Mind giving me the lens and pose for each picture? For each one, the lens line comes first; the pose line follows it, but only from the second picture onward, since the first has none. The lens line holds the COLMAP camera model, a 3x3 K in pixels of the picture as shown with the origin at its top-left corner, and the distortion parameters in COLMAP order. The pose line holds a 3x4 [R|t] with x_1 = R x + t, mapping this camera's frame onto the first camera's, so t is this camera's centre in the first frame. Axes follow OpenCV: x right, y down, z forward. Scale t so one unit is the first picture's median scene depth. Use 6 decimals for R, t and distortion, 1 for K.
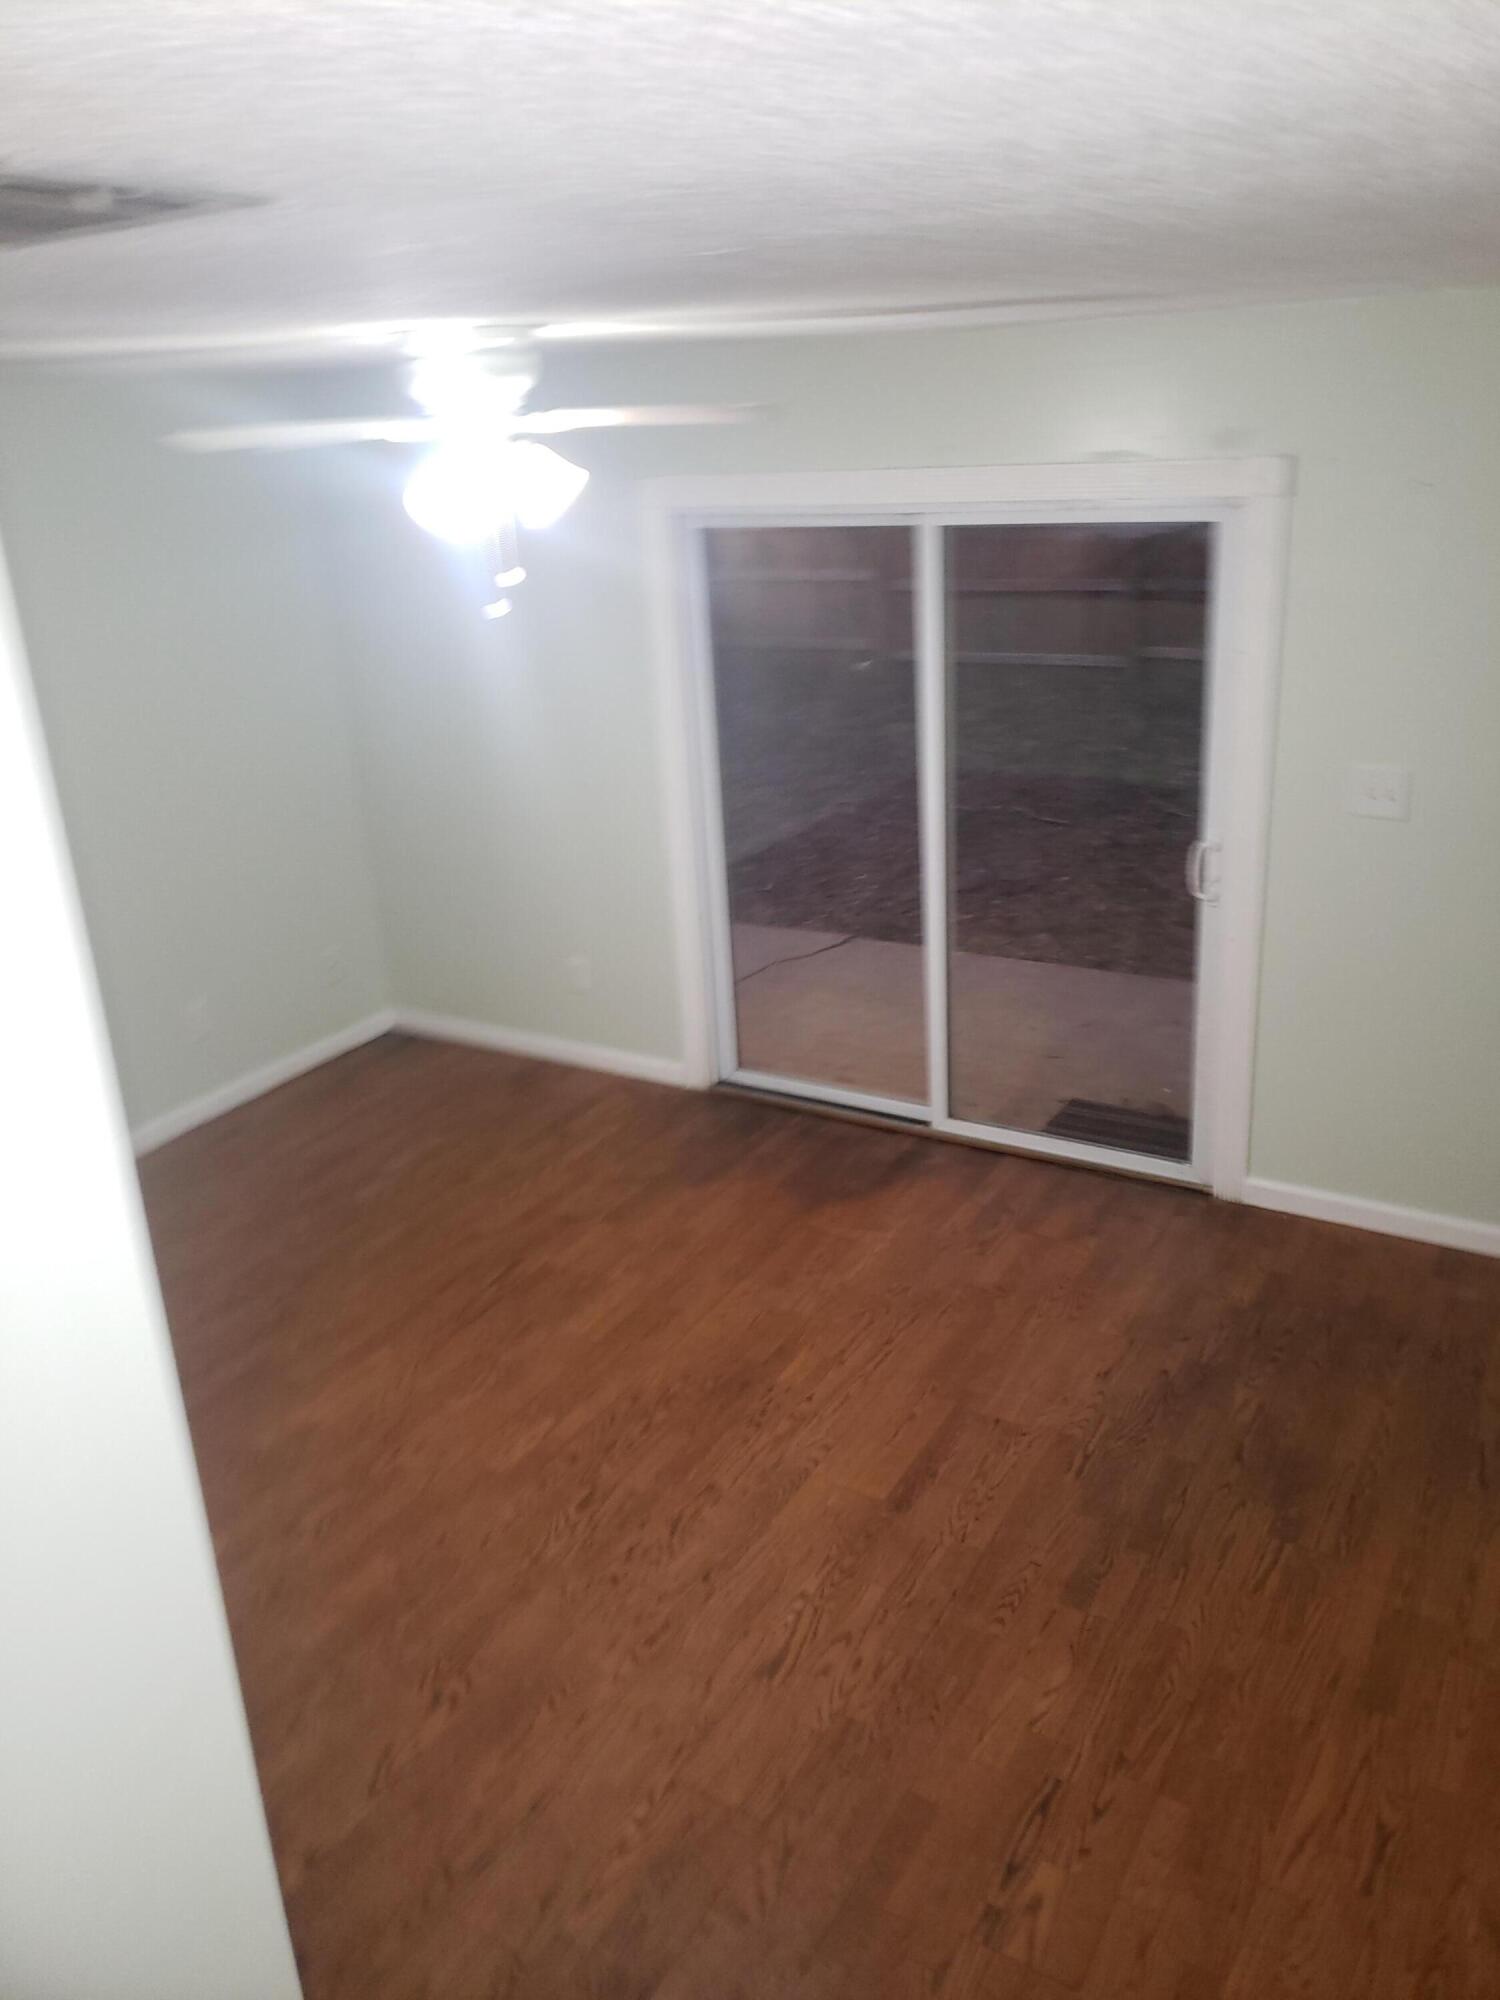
lens RADIAL K [[1519.0, 0, 758.6], [0, 1519.0, 962.2], [0, 0, 1]] dist [0.059071, -0.056745]
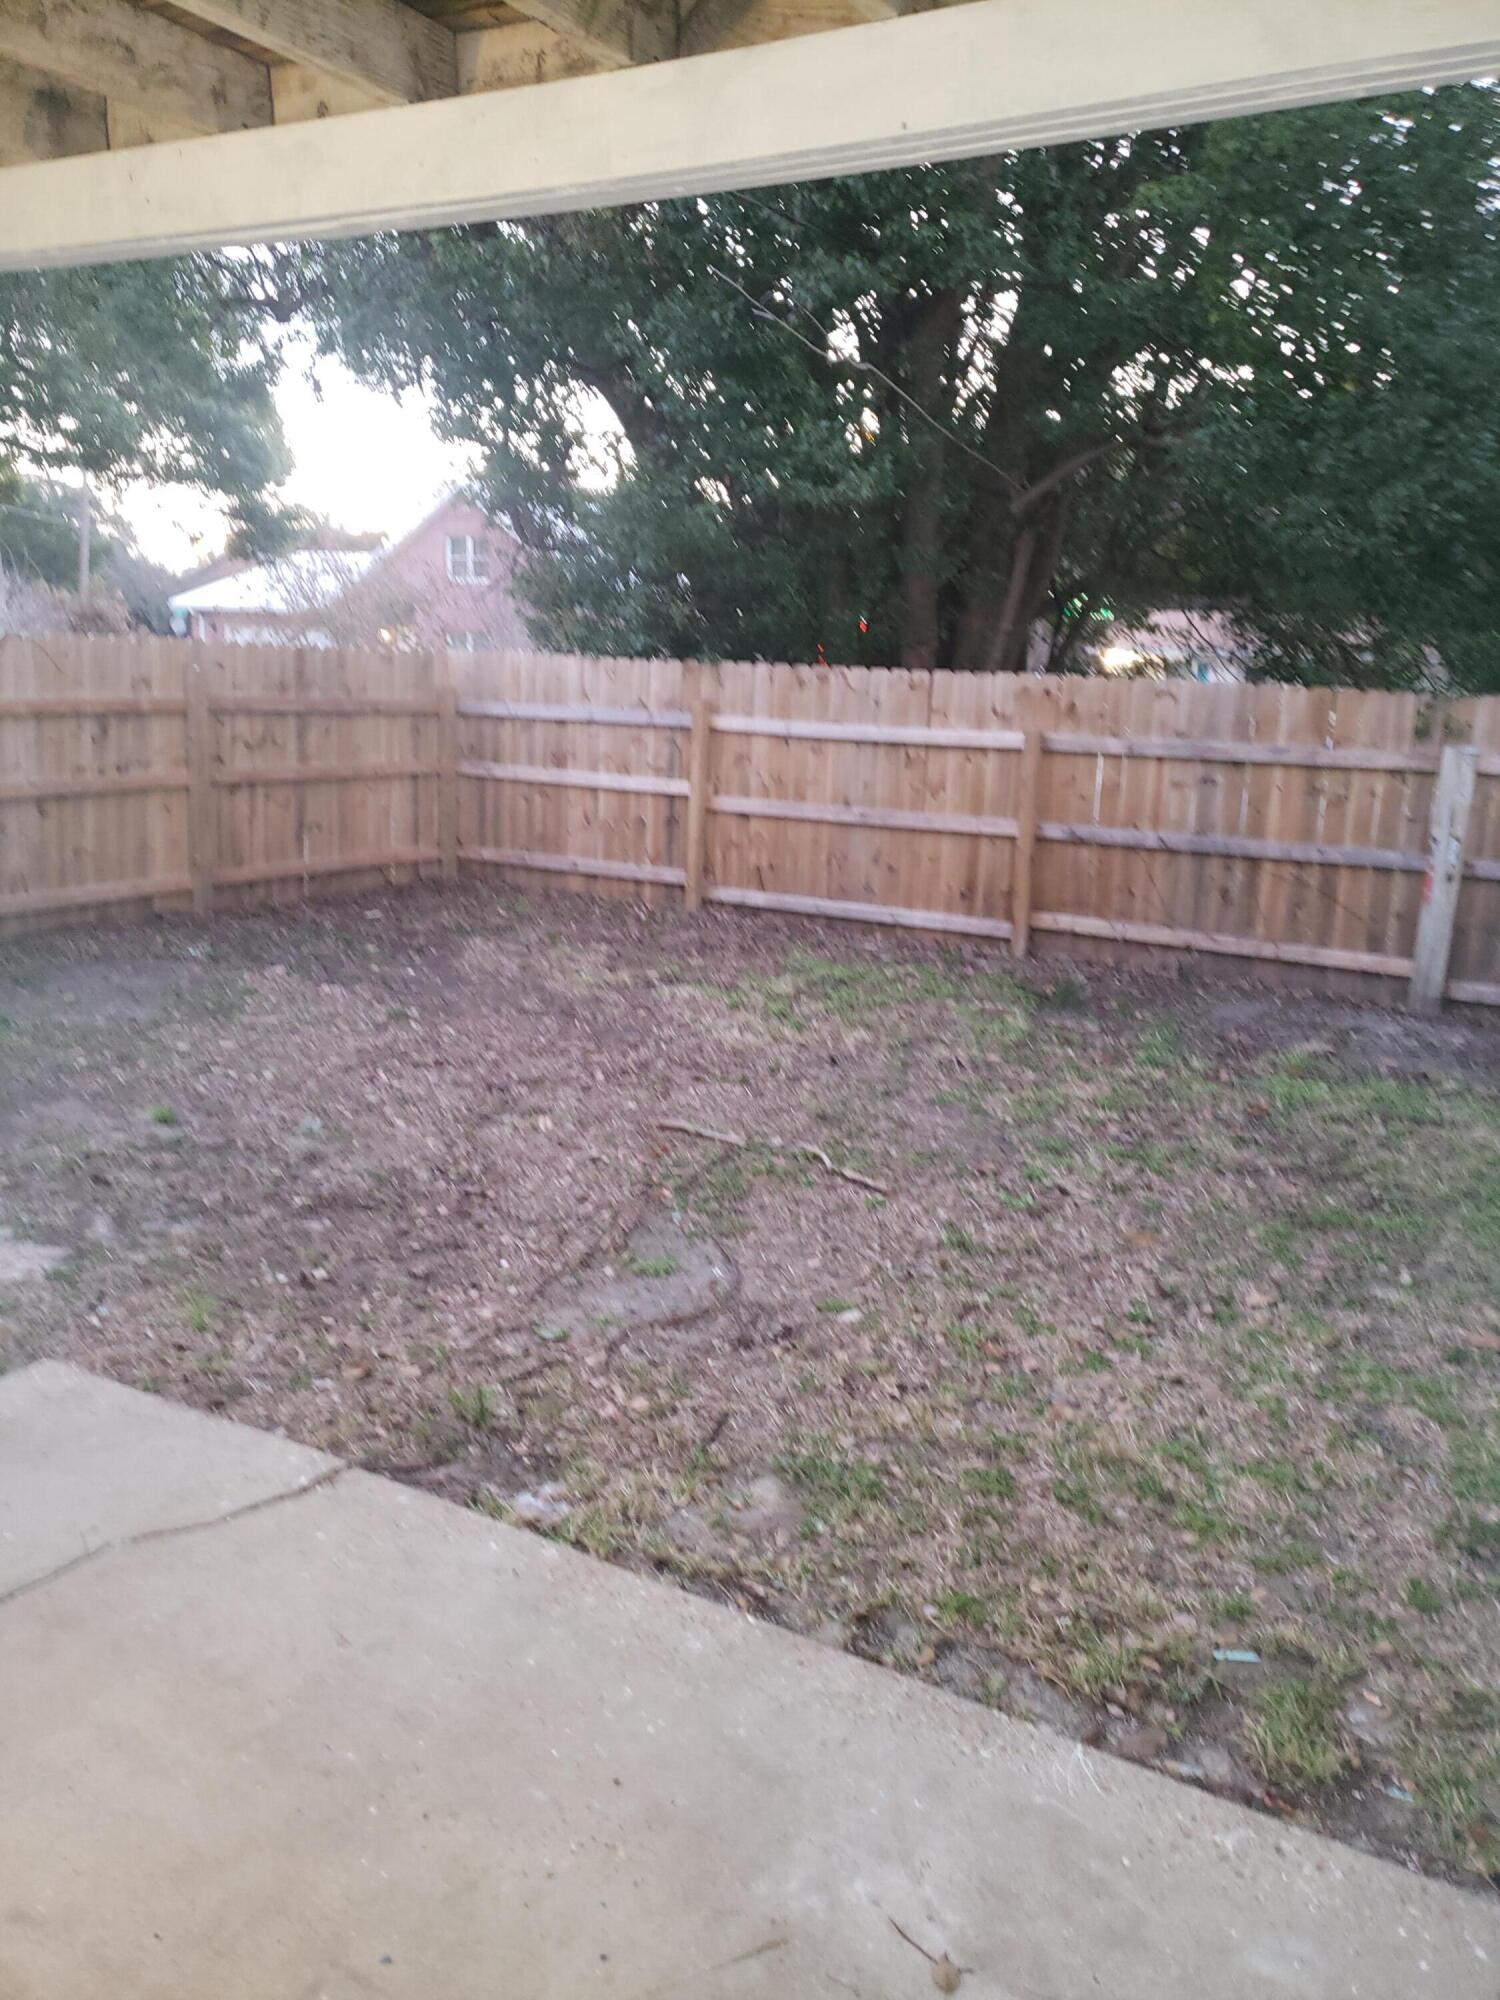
lens RADIAL K [[1506.1, 0, 750.0], [0, 1506.1, 1000.0], [0, 0, 1]] dist [0.170303, -0.438841]
pose [[0.995144, 0.085877, 0.048100, 0.236167], [-0.078726, 0.987748, -0.134748, -0.161297], [-0.059082, 0.130307, 0.989712, 0.846978]]
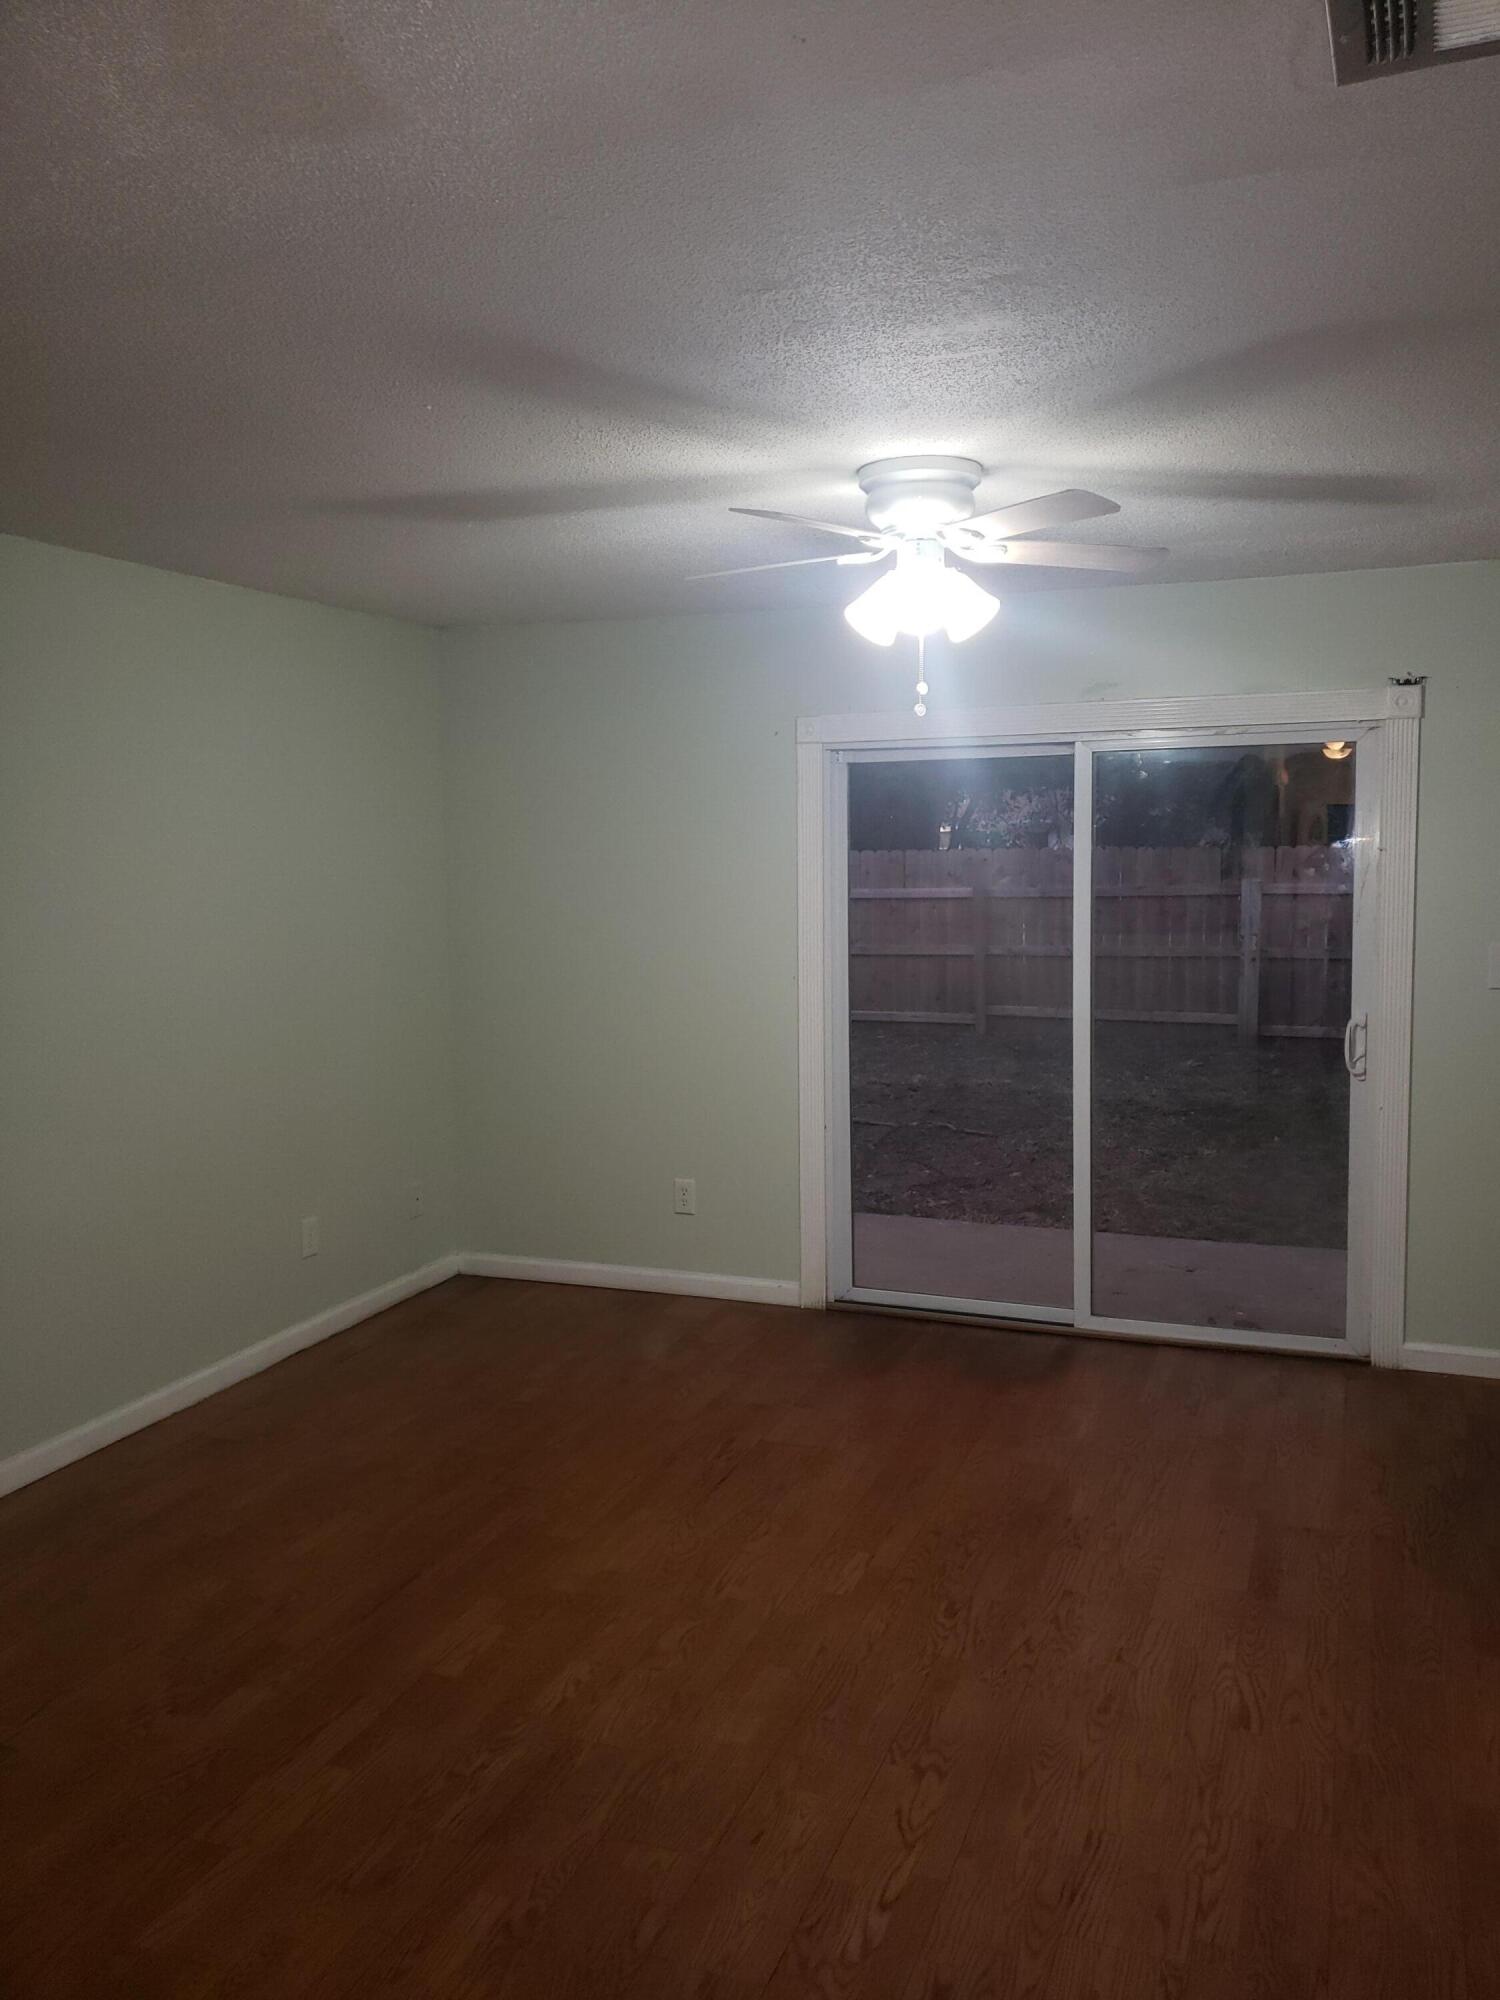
lens RADIAL K [[1540.4, 0, 741.6], [0, 1540.4, 996.0], [0, 0, 1]] dist [0.073886, -0.053720]
pose [[0.984717, 0.022224, 0.172739, -0.305770], [0.022389, 0.967443, -0.252097, 0.160580], [-0.172718, 0.252112, 0.952160, -0.009824]]
